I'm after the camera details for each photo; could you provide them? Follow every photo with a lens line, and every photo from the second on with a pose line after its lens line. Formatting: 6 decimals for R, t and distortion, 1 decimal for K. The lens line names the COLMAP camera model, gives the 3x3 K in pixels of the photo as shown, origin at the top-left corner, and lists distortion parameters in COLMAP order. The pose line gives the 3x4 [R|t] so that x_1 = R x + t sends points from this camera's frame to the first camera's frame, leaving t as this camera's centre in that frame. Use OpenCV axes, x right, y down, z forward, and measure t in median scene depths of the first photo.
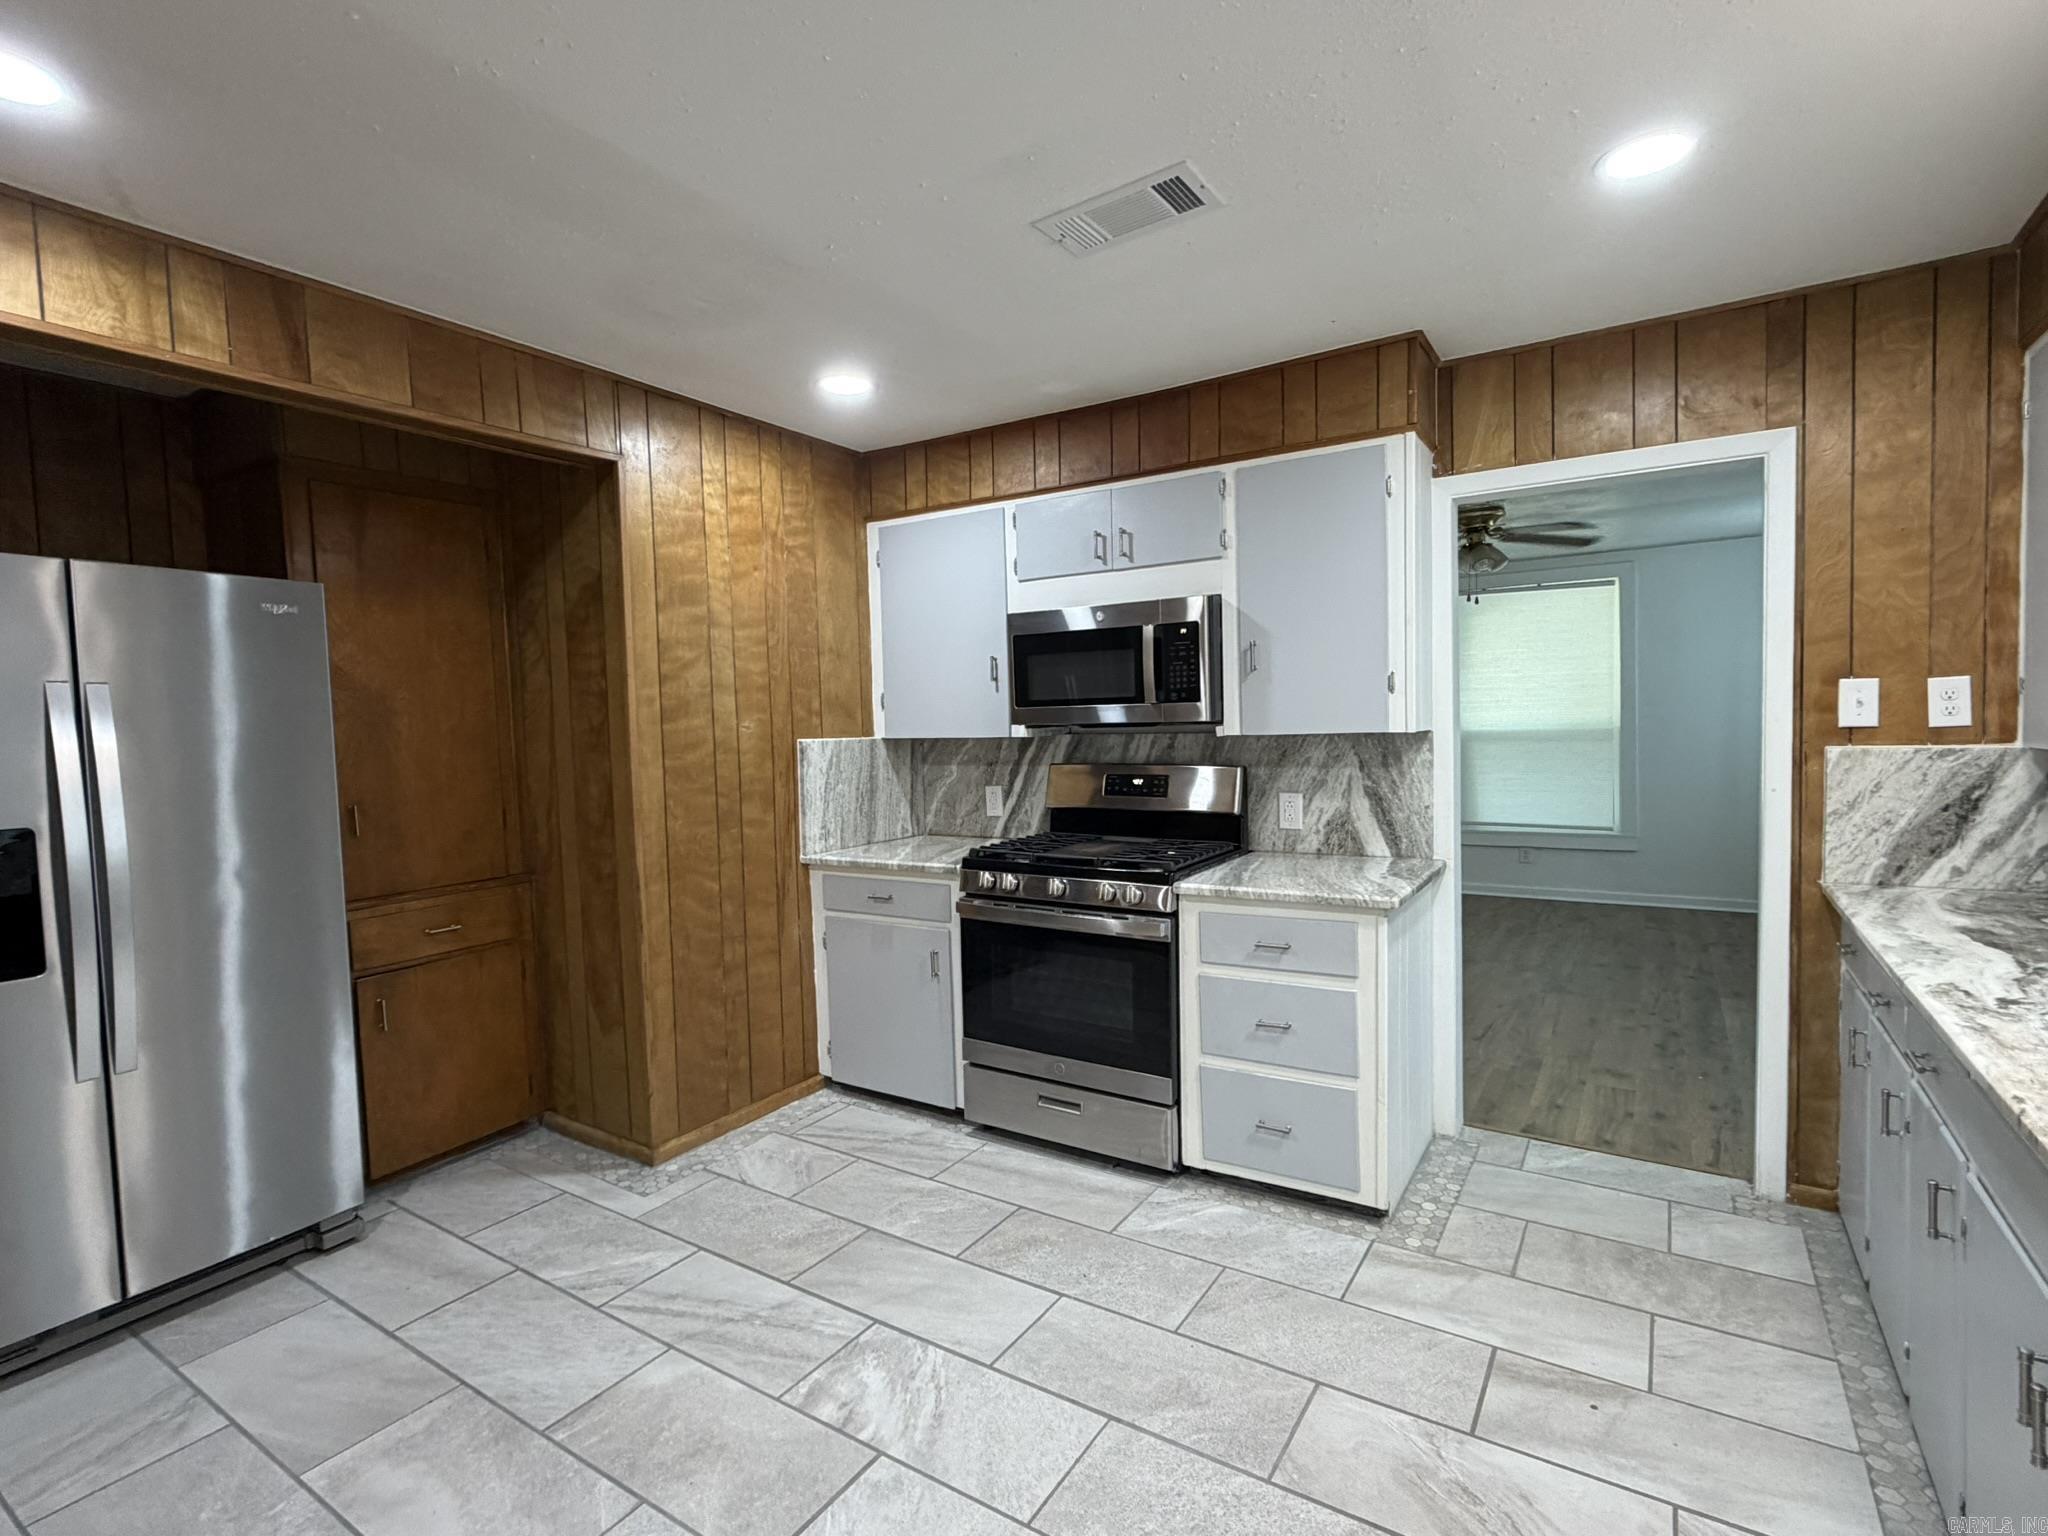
lens RADIAL K [[979.1, 0, 1024.6], [0, 979.1, 768.5], [0, 0, 1]] dist [-0.003704, -0.000722]
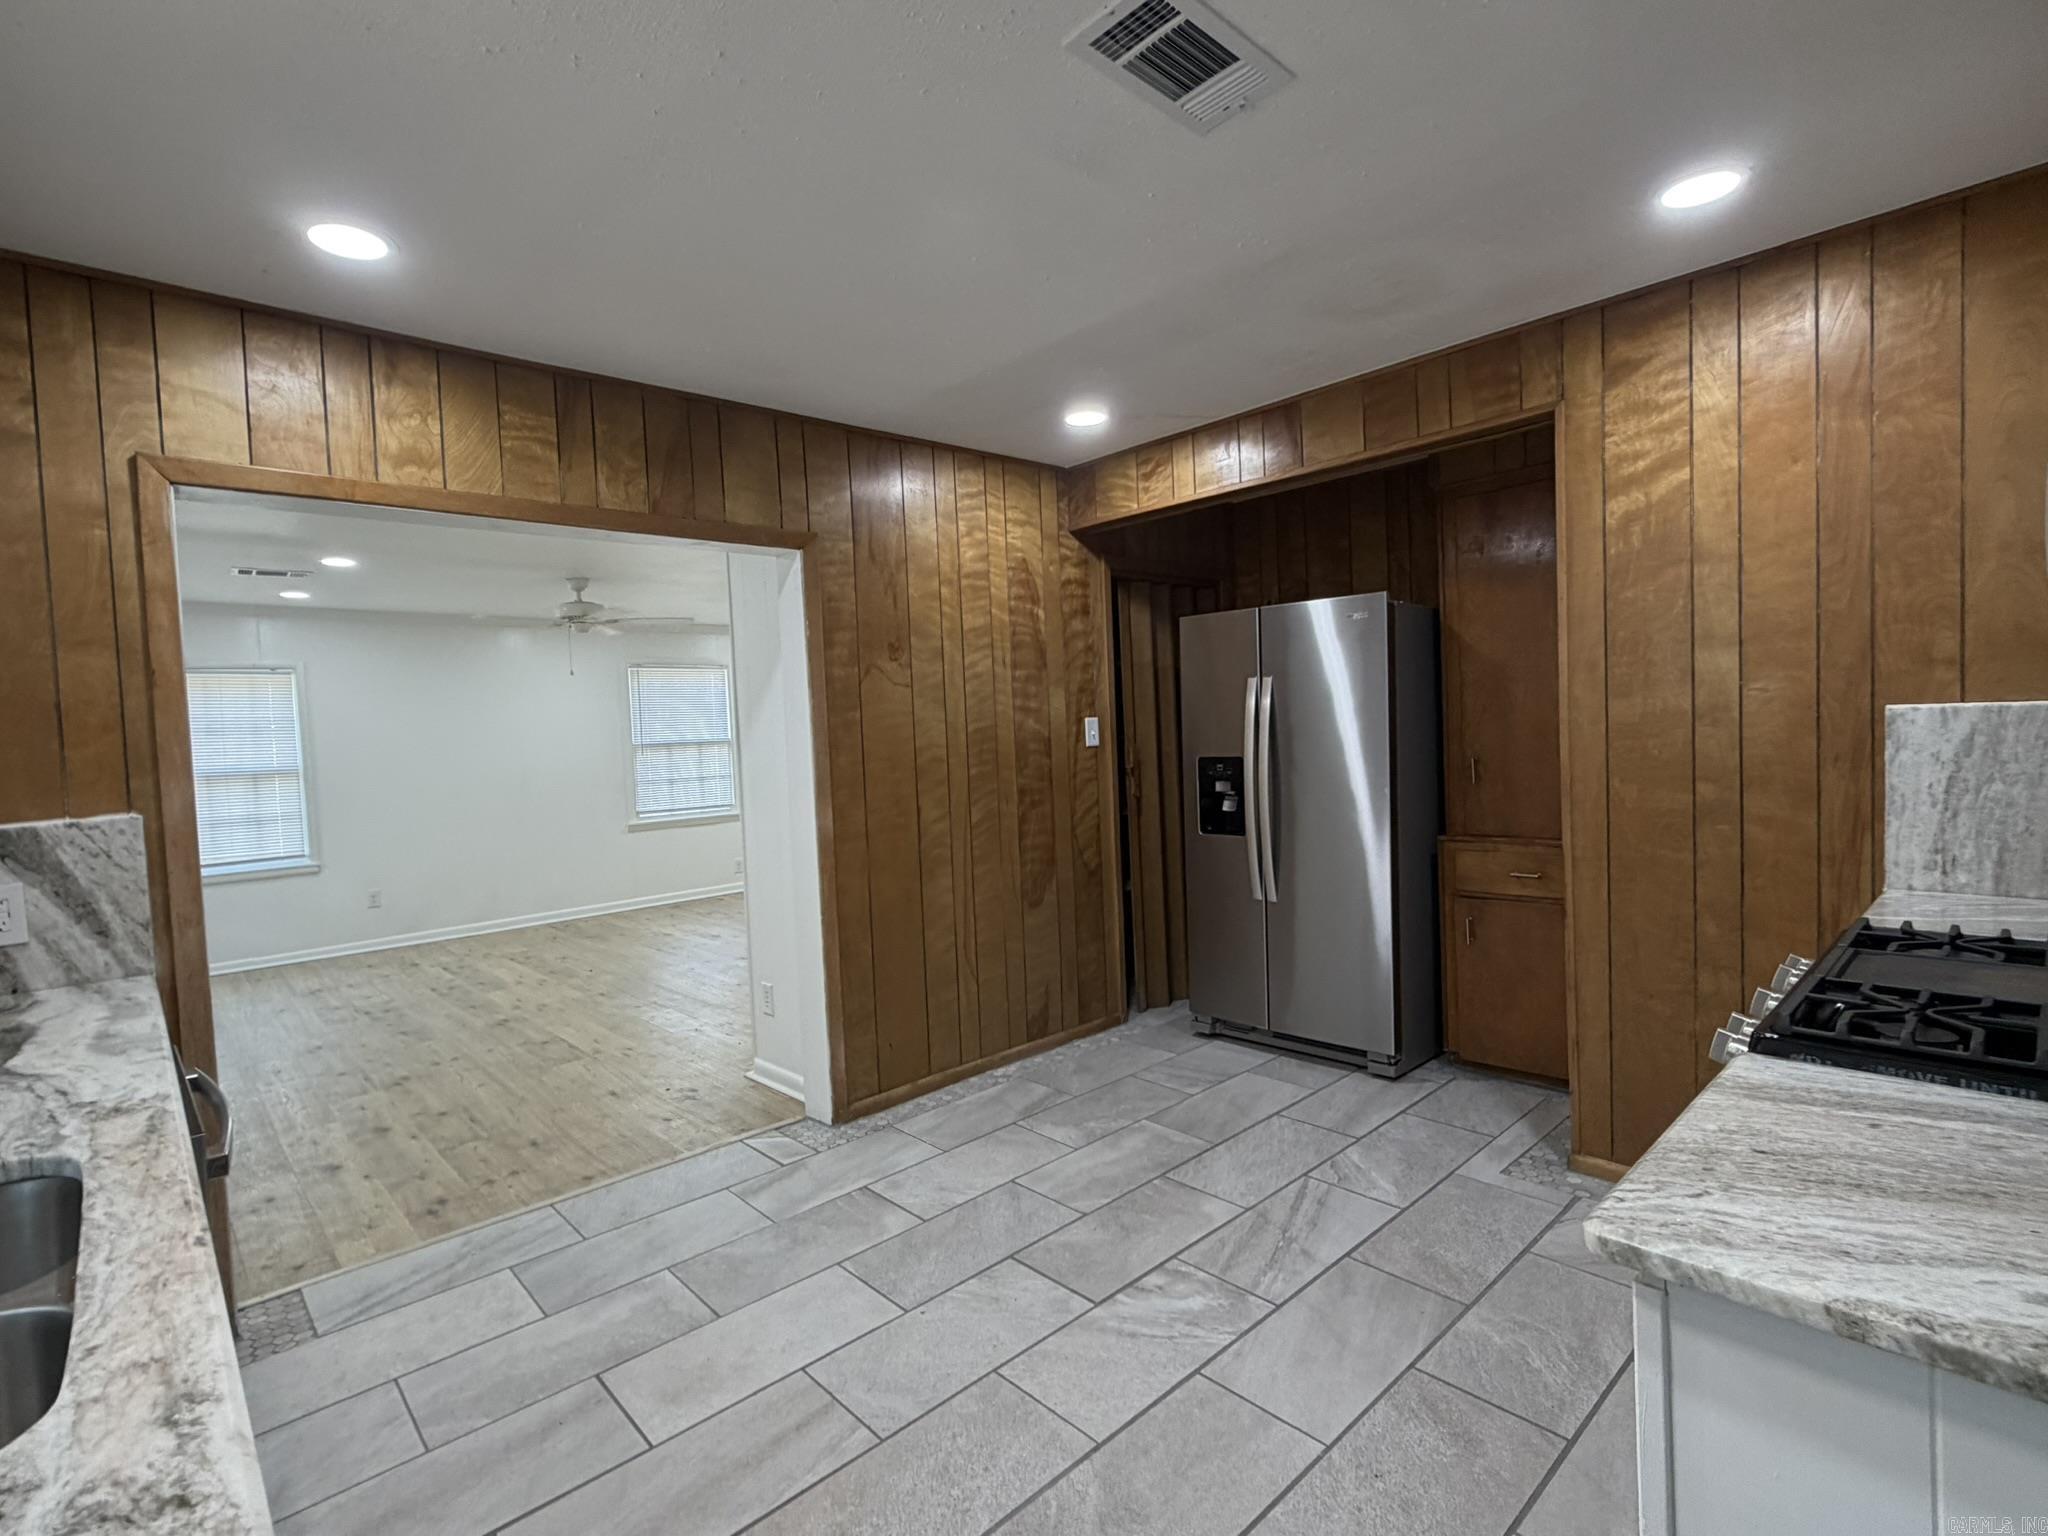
lens RADIAL K [[979.1, 0, 1016.3], [0, 979.1, 768.8], [0, 0, 1]] dist [-0.003704, -0.000722]
pose [[-0.249527, 0.082596, -0.964839, 0.675969], [0.005997, 0.996468, 0.083753, -0.058186], [0.968349, 0.015113, -0.249141, 0.786373]]
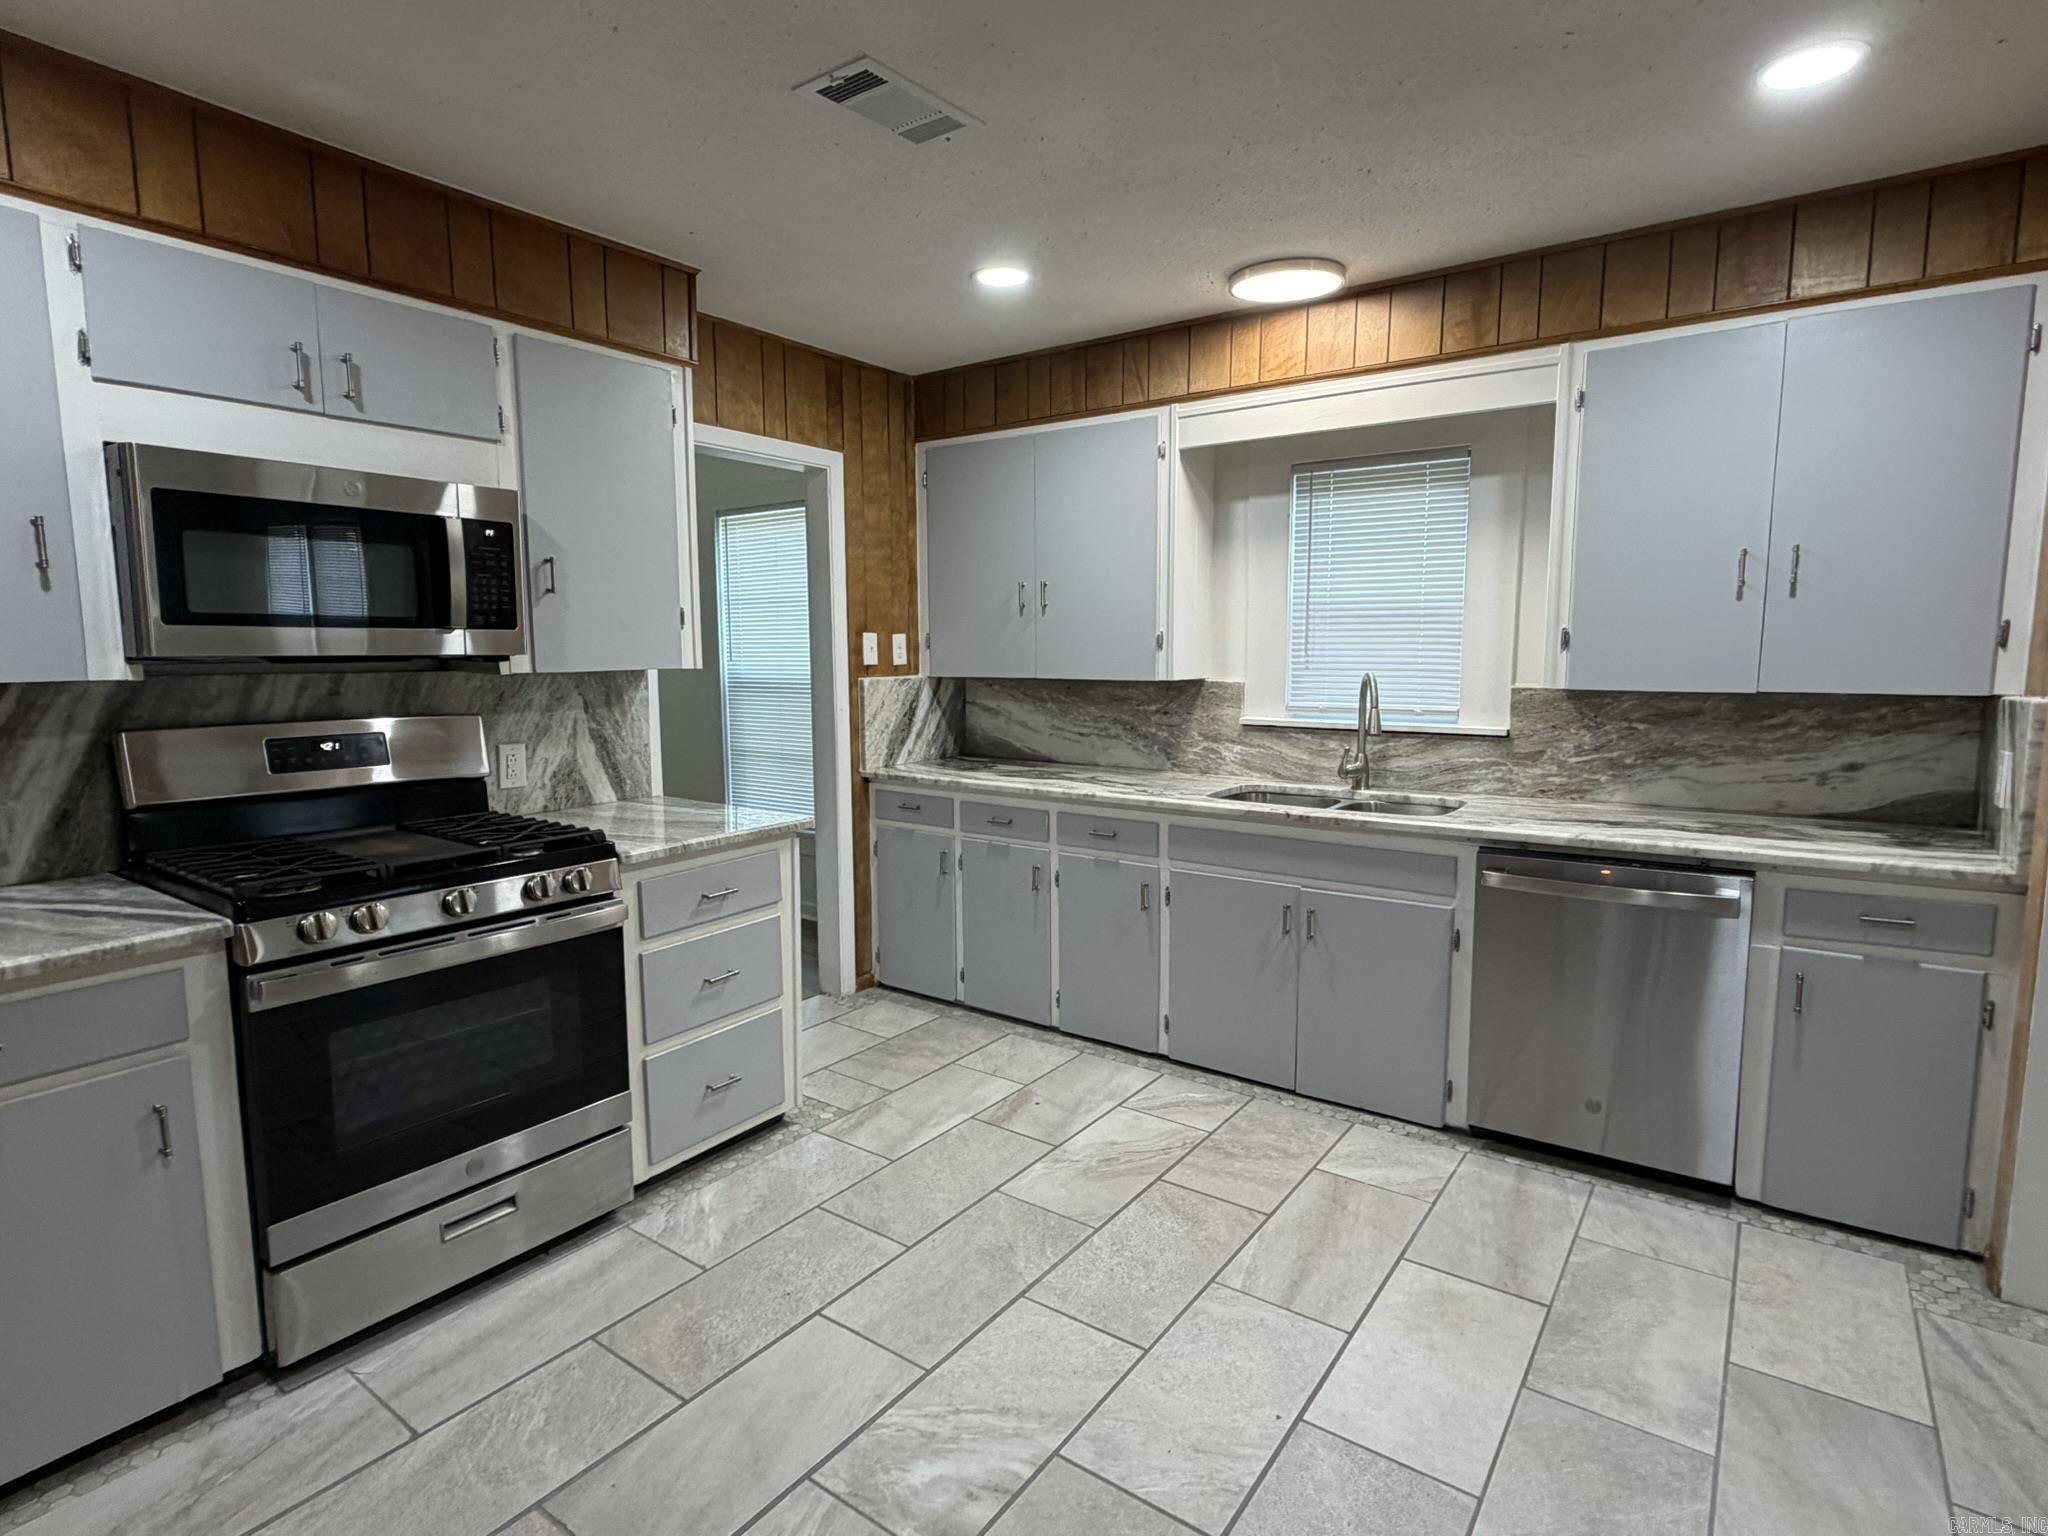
lens RADIAL K [[1050.3, 0, 1010.9], [0, 1050.3, 767.8], [0, 0, 1]] dist [-0.005482, -0.001960]
pose [[0.057425, -0.090964, 0.994197, -0.695236], [0.048470, 0.994920, 0.088231, -0.015240], [-0.997172, 0.043122, 0.061543, 0.624776]]
